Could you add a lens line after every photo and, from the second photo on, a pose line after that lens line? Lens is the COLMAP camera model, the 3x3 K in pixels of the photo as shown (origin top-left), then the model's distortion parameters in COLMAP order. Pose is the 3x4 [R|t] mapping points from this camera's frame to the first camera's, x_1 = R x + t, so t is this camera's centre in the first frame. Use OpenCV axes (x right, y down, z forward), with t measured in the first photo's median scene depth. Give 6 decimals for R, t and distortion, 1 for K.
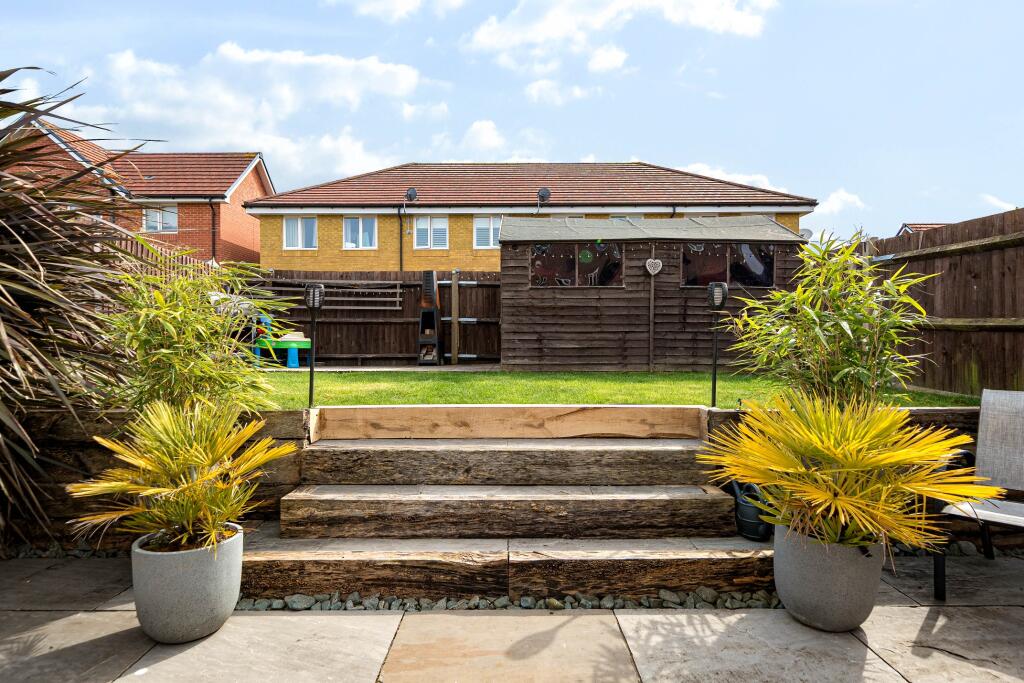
lens RADIAL K [[555.7, 0, 516.8], [0, 555.7, 344.2], [0, 0, 1]] dist [0.001612, -0.001718]
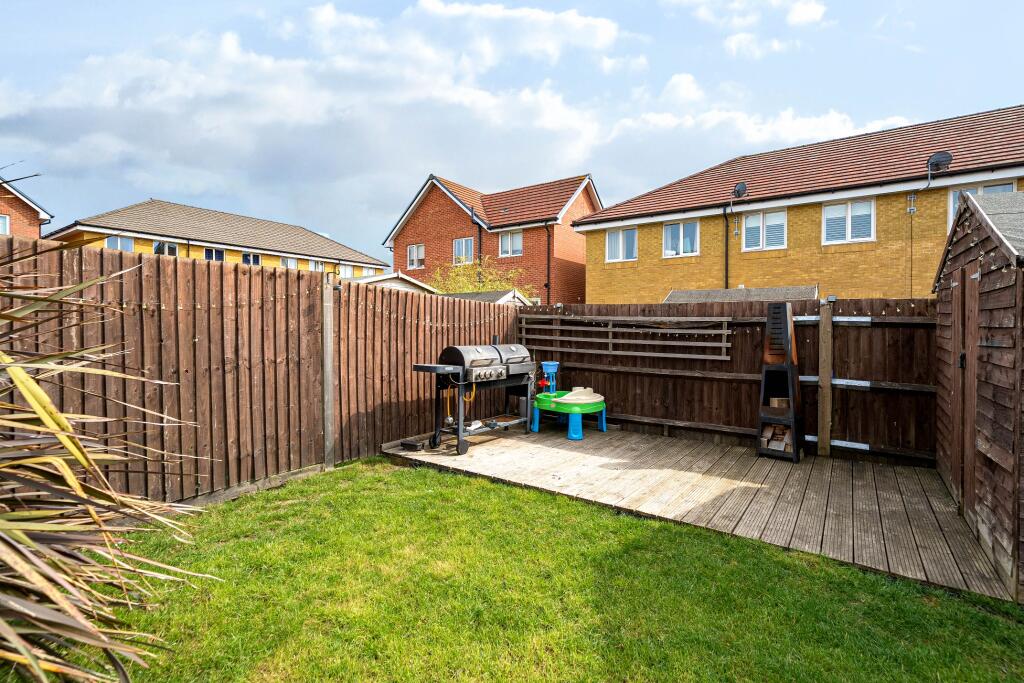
lens RADIAL K [[470.8, 0, 525.9], [0, 470.8, 327.3], [0, 0, 1]] dist [0.000475, 0.000272]
pose [[0.823230, 0.008026, -0.567651, -0.089117], [-0.009996, 0.999950, -0.000357, -0.098772], [0.567620, 0.005968, 0.823269, 0.399310]]
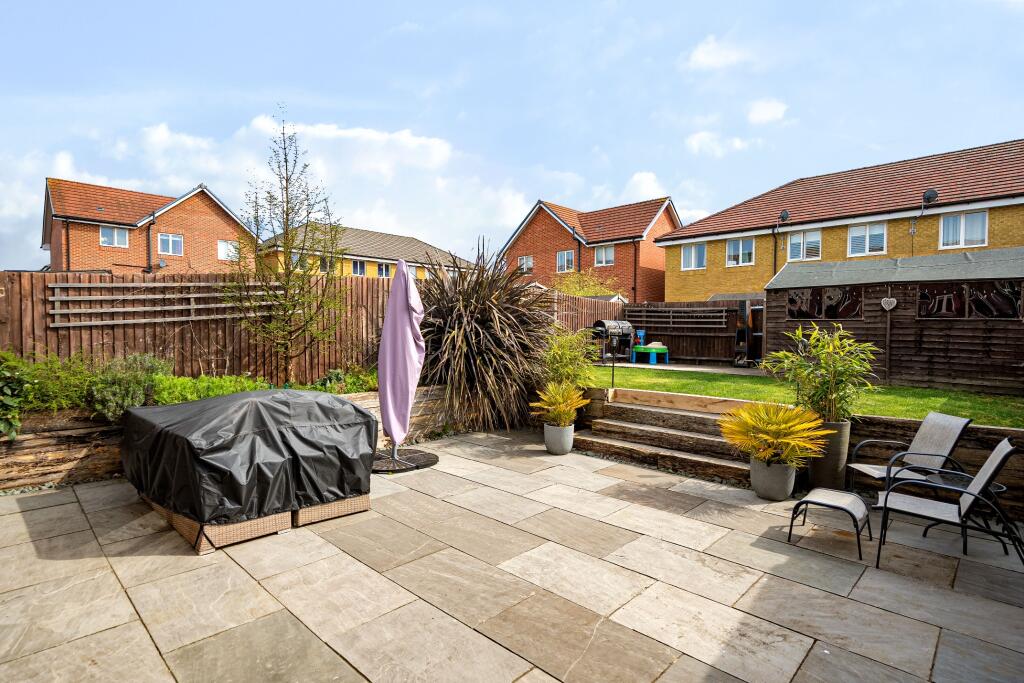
lens RADIAL K [[514.3, 0, 523.2], [0, 514.3, 345.8], [0, 0, 1]] dist [0.000528, 0.001139]
pose [[0.726091, 0.029691, -0.686957, 0.326078], [-0.011259, 0.999447, 0.031297, -0.050165], [0.687507, -0.014990, 0.726023, -0.326979]]
